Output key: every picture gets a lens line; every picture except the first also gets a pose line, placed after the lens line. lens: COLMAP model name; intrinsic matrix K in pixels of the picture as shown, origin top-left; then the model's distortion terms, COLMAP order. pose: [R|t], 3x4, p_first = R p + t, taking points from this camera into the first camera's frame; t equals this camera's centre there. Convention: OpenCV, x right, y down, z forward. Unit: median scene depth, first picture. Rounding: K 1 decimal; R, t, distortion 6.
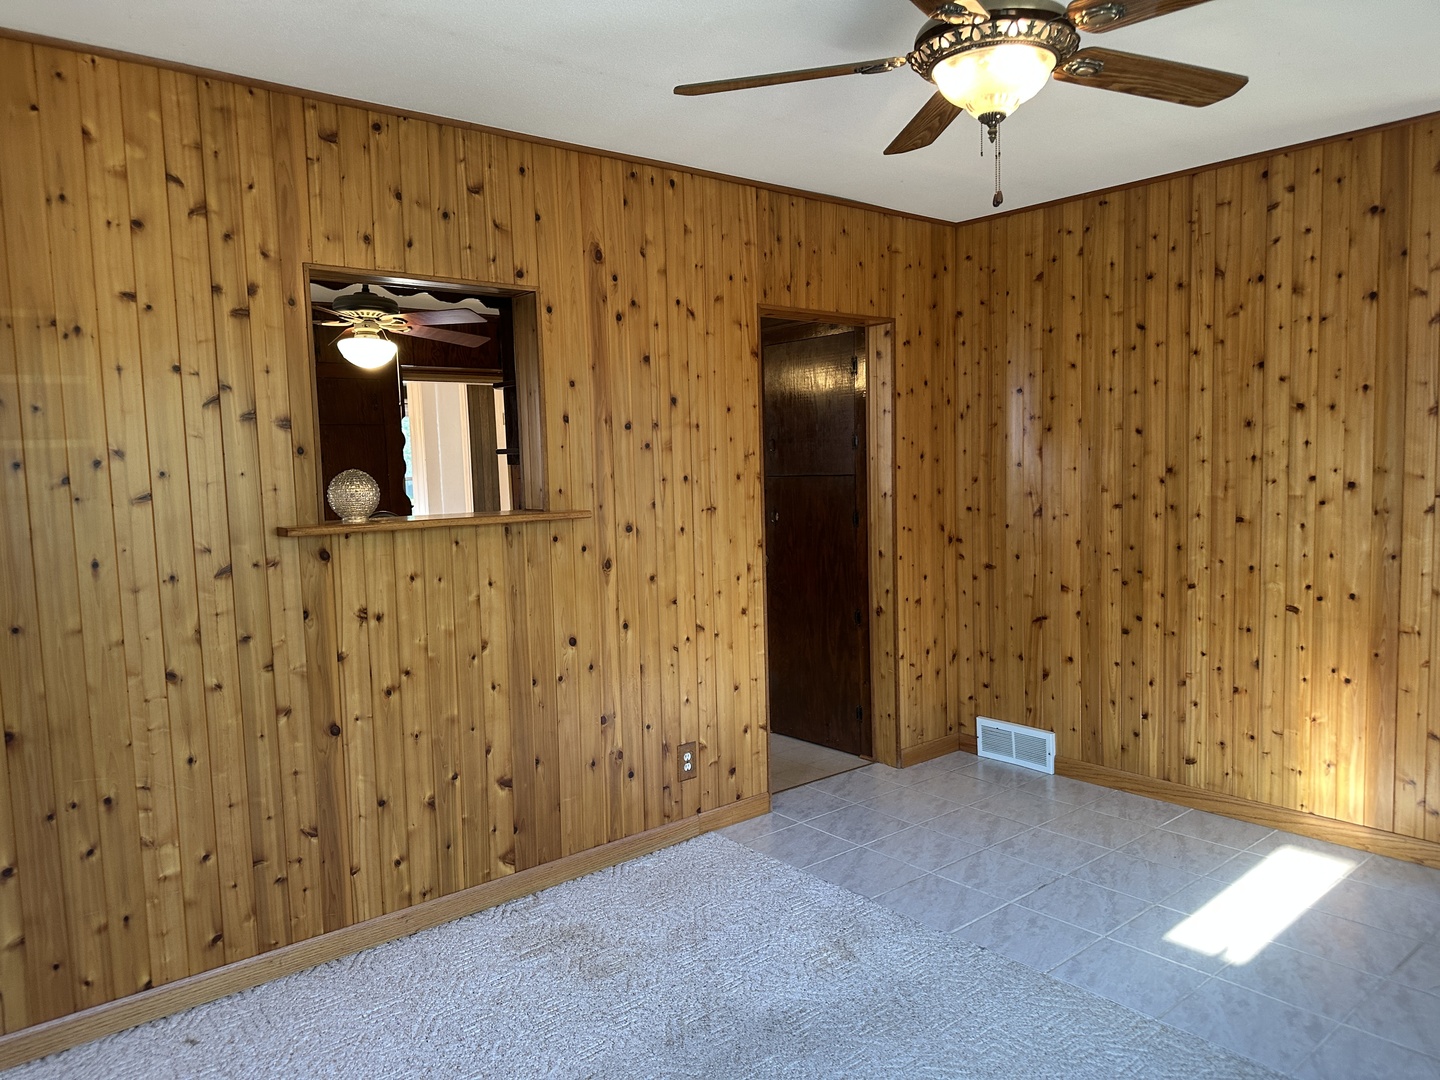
lens RADIAL K [[1001.0, 0, 722.9], [0, 1001.0, 543.5], [0, 0, 1]] dist [0.107904, -0.165017]
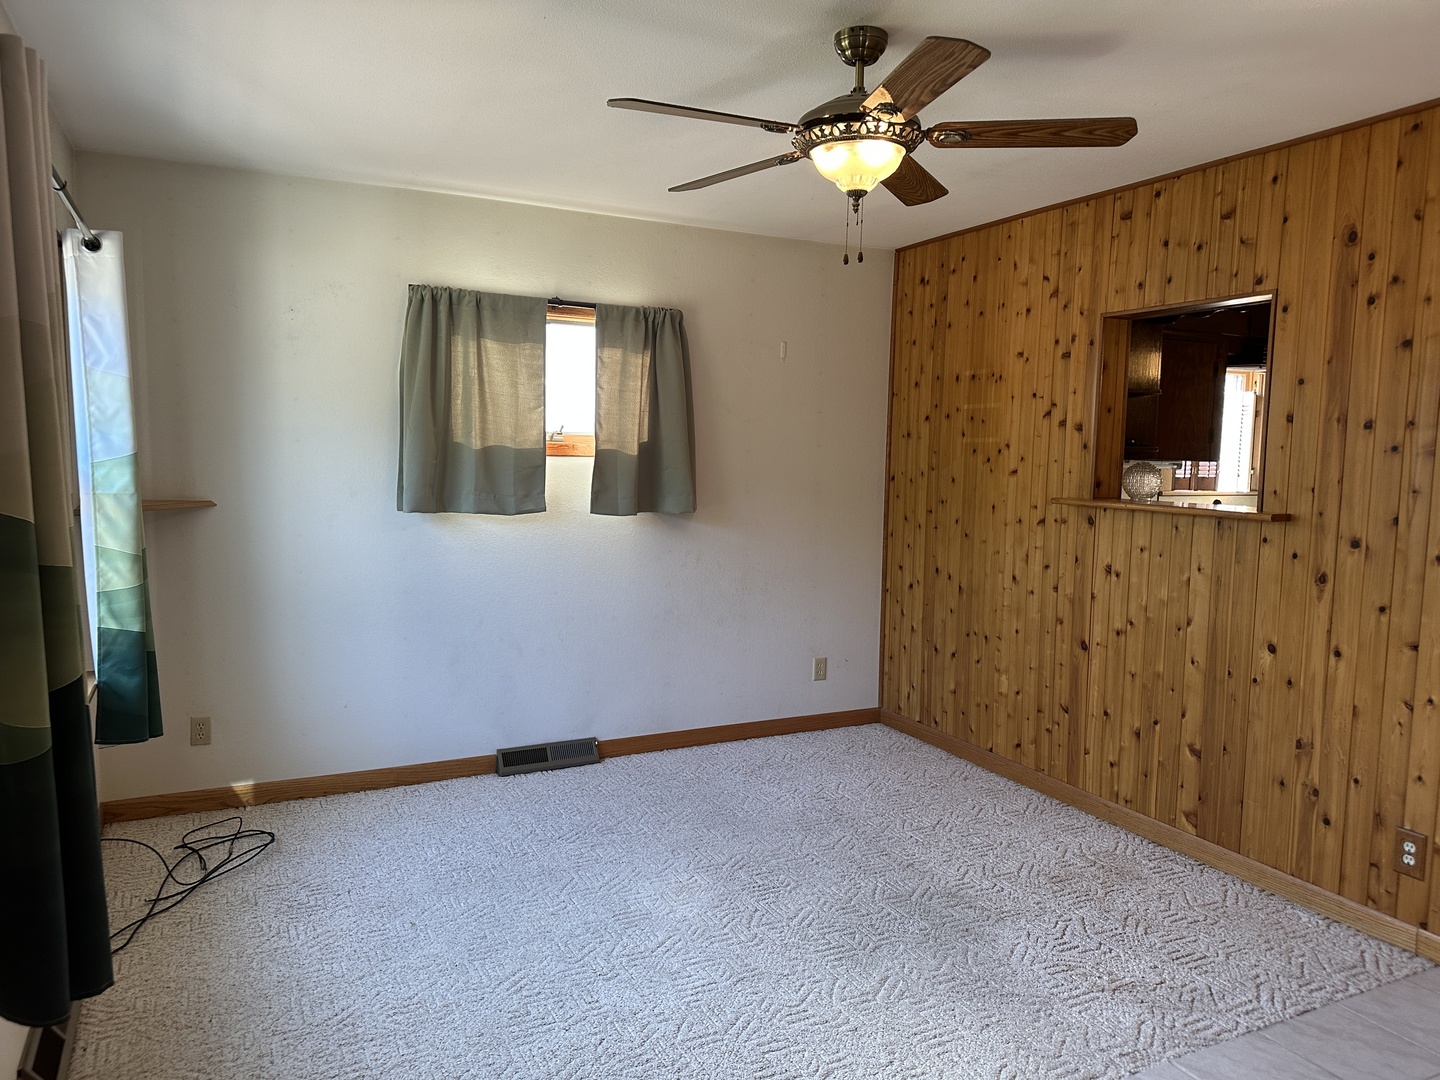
lens RADIAL K [[1017.6, 0, 722.2], [0, 1017.6, 541.8], [0, 0, 1]] dist [0.112886, -0.151357]
pose [[-0.237343, 0.115047, -0.964589, 1.050291], [-0.094367, 0.985535, 0.140765, -0.106846], [0.966831, 0.124435, -0.223054, 0.785663]]
